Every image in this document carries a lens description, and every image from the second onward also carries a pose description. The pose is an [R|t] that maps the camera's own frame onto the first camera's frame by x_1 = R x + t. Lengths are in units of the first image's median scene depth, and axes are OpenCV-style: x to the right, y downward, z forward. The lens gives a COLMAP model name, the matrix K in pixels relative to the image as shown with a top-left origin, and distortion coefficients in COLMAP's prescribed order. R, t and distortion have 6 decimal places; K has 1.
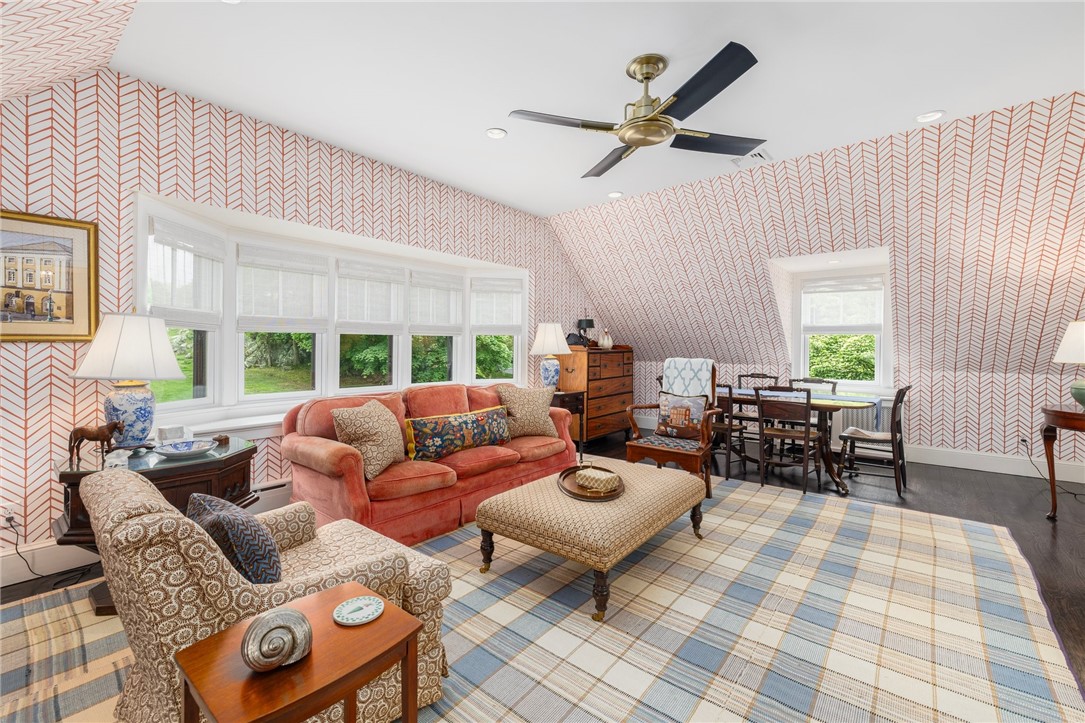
lens RADIAL K [[458.2, 0, 535.1], [0, 458.2, 357.4], [0, 0, 1]] dist [-0.002751, -0.000003]
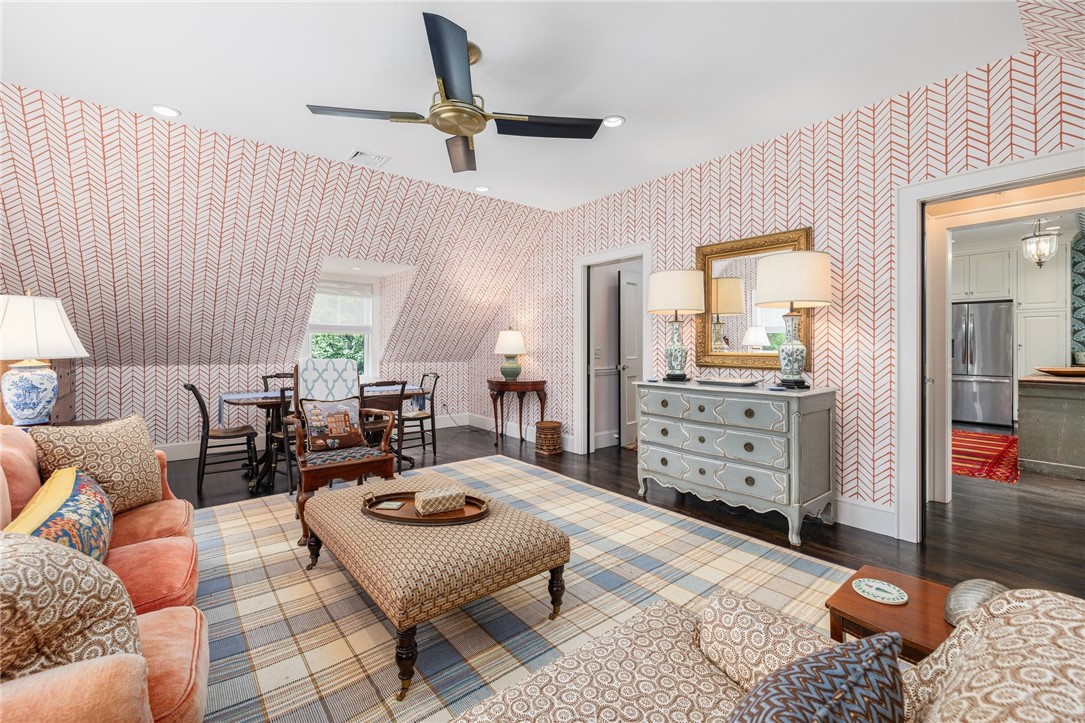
lens RADIAL K [[457.6, 0, 540.9], [0, 457.6, 349.6], [0, 0, 1]] dist [0.037402, 0.000043]
pose [[0.197551, -0.009818, 0.980244, -0.469664], [0.017855, 0.999820, 0.006416, -0.012101], [-0.980130, 0.016235, 0.197690, 0.441743]]
